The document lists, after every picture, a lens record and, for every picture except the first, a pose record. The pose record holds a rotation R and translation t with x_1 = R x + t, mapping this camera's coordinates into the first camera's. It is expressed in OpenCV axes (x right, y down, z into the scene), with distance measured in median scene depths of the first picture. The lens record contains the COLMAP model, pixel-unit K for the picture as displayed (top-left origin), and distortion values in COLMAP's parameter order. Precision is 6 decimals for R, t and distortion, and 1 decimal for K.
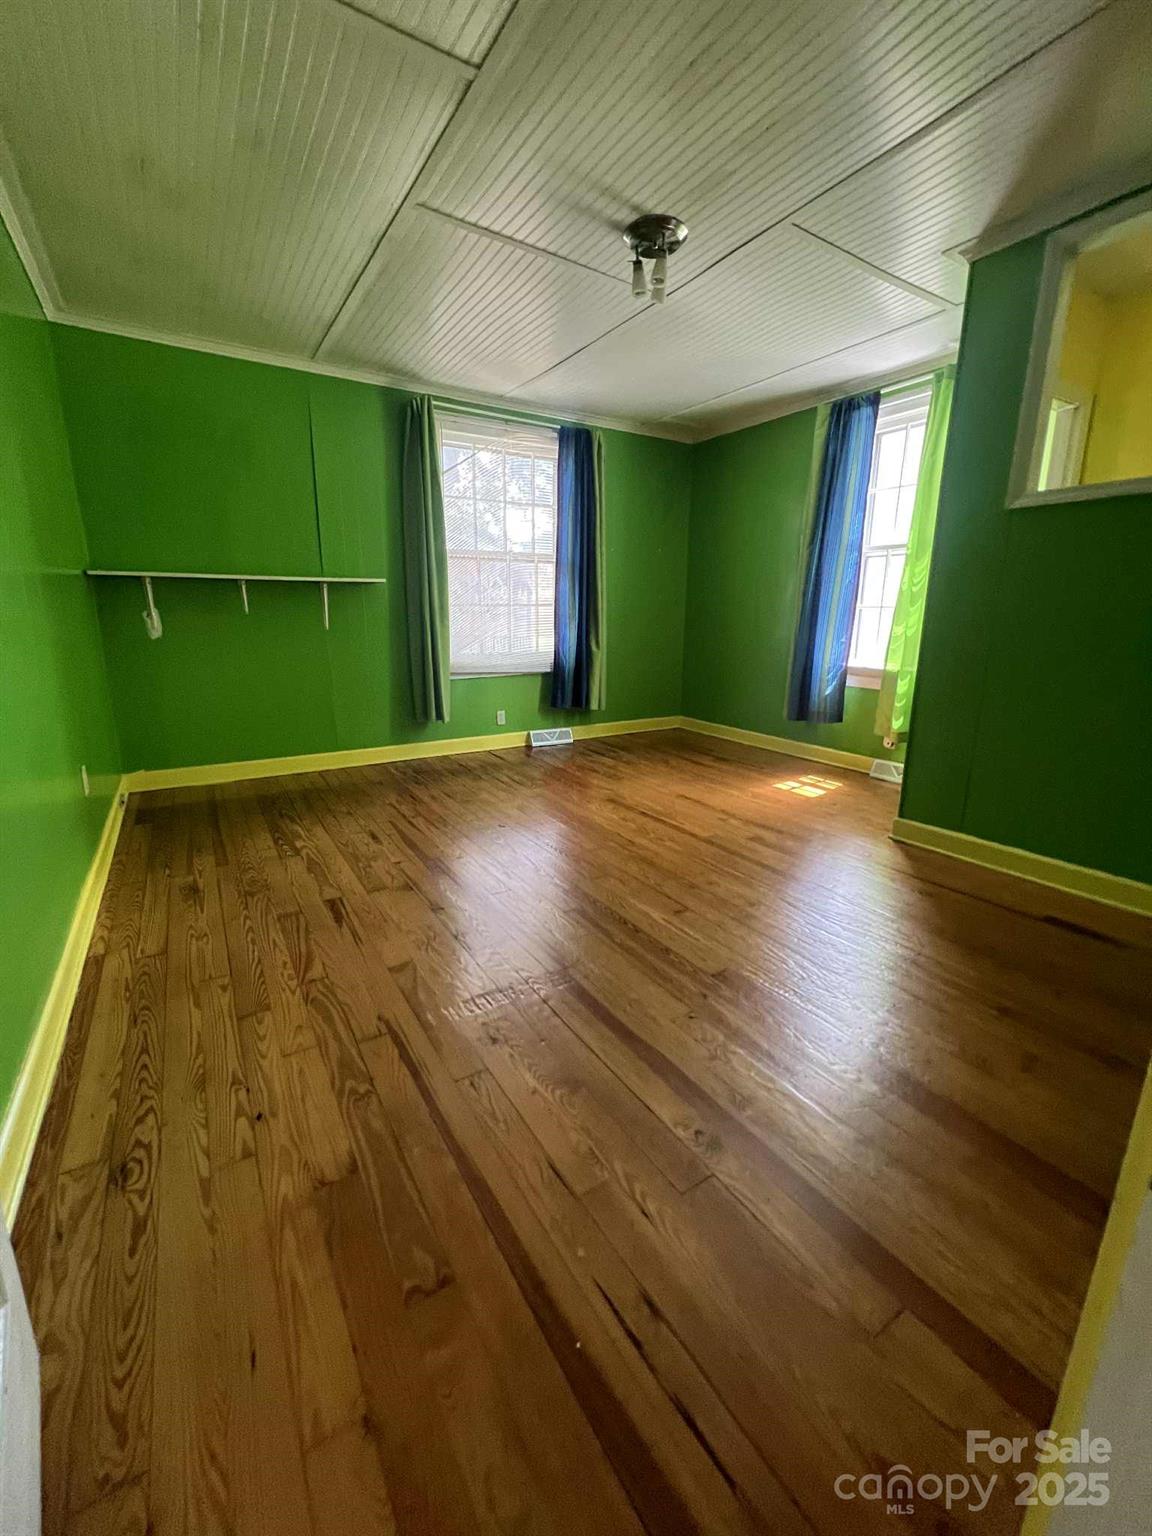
lens RADIAL K [[622.2, 0, 573.3], [0, 622.2, 765.4], [0, 0, 1]] dist [0.001128, 0.000400]
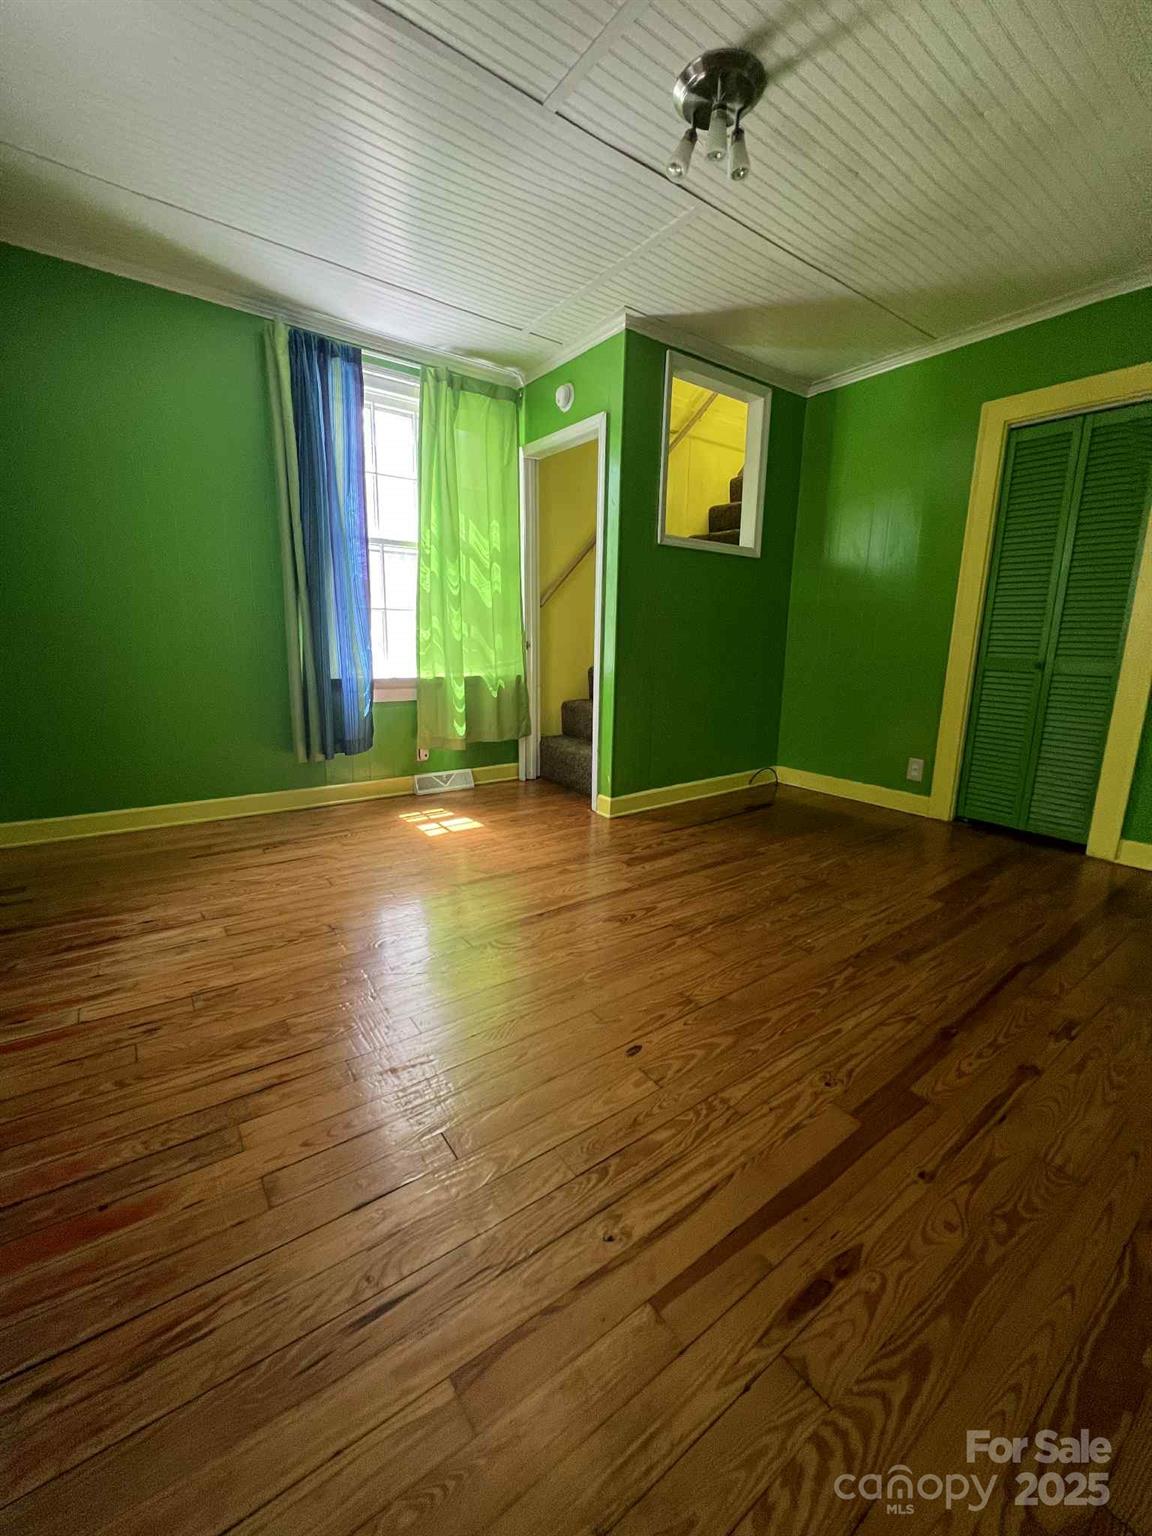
lens RADIAL K [[622.2, 0, 574.6], [0, 622.2, 764.5], [0, 0, 1]] dist [0.001128, 0.000400]
pose [[-0.071661, -0.217961, 0.973323, -0.479589], [0.219215, 0.948531, 0.228549, -0.210384], [-0.973041, 0.229745, -0.020193, 0.899459]]
